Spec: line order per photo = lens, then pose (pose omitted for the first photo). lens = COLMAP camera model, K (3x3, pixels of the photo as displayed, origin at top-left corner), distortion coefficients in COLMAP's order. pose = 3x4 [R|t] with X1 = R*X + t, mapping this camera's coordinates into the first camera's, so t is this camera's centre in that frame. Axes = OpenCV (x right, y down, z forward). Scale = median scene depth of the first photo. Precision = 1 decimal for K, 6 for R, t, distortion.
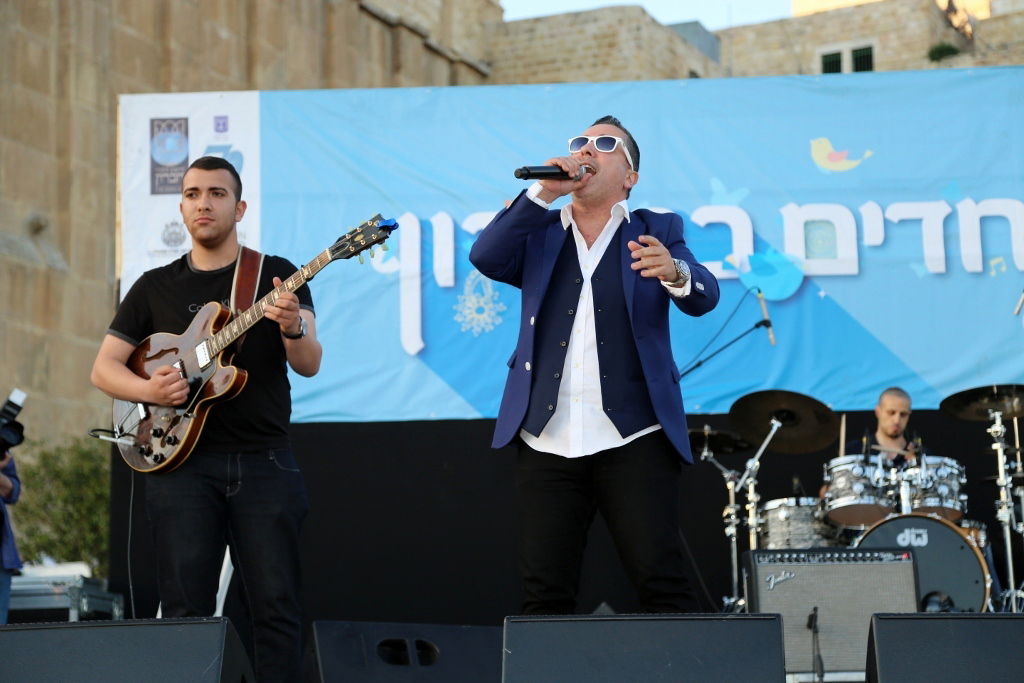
lens RADIAL K [[2033.0, 0, 512.0], [0, 2033.0, 341.5], [0, 0, 1]] dist [0.223597, 0.380576]
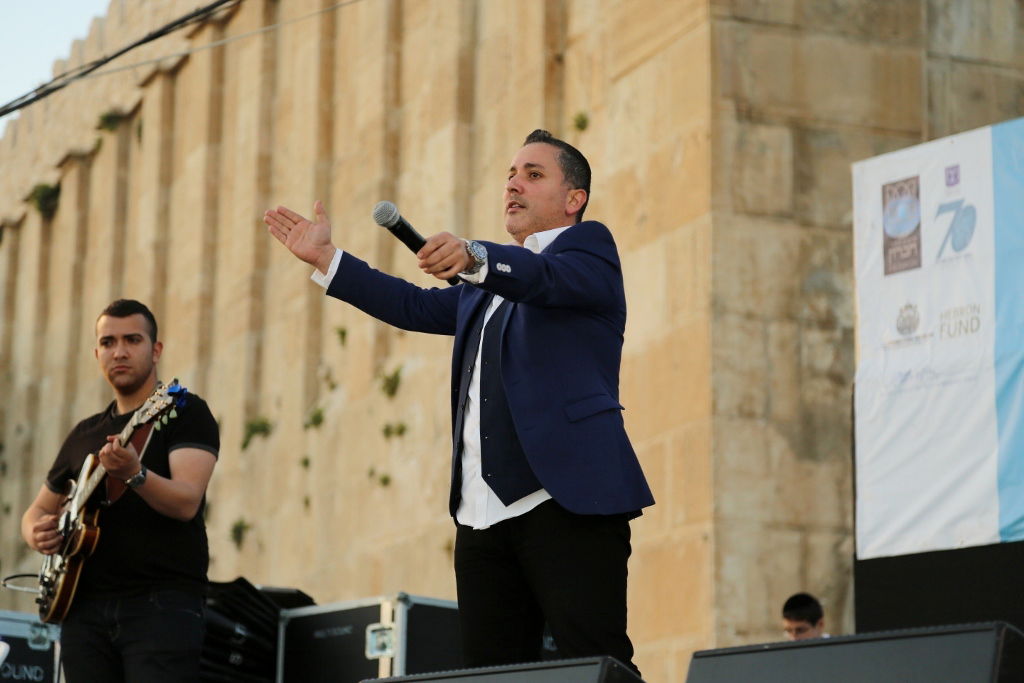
lens RADIAL K [[2784.3, 0, 493.5], [0, 2784.3, 331.8], [0, 0, 1]] dist [0.649932, -1.411674]
pose [[0.727594, -0.138319, -0.671919, 0.485469], [0.108459, 0.990337, -0.086421, 0.033282], [0.677380, -0.009996, 0.735566, 0.052666]]
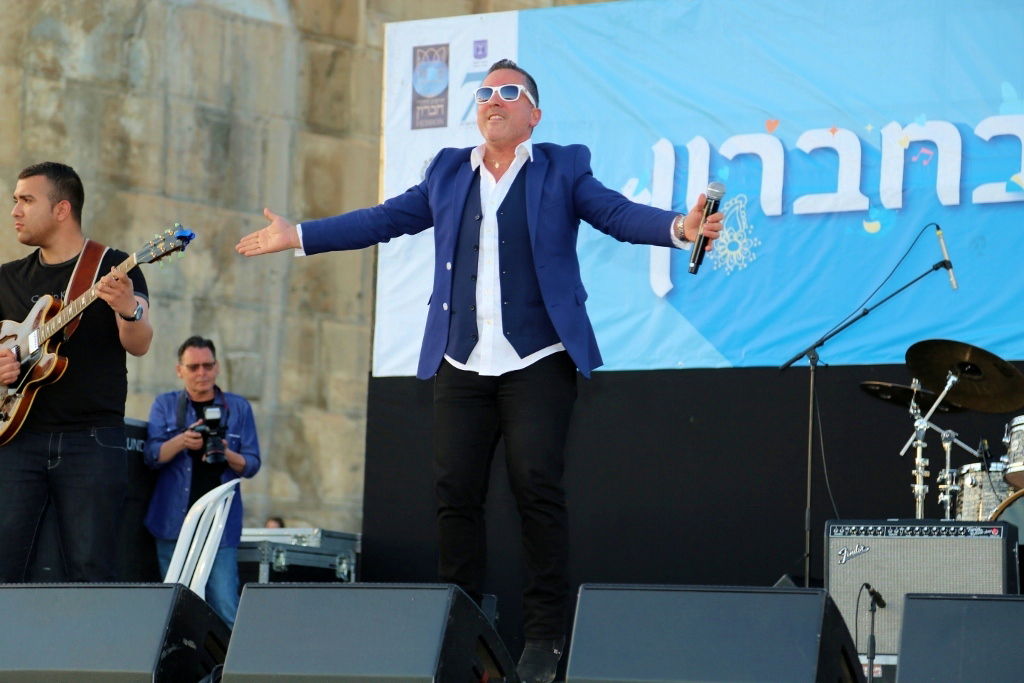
lens RADIAL K [[2784.3, 0, 493.5], [0, 2784.3, 331.8], [0, 0, 1]] dist [0.649932, -1.411674]
pose [[0.919388, -0.008233, -0.393265, 0.372793], [0.025900, 0.998878, 0.039639, -0.029292], [0.392497, -0.046629, 0.918570, -0.175254]]
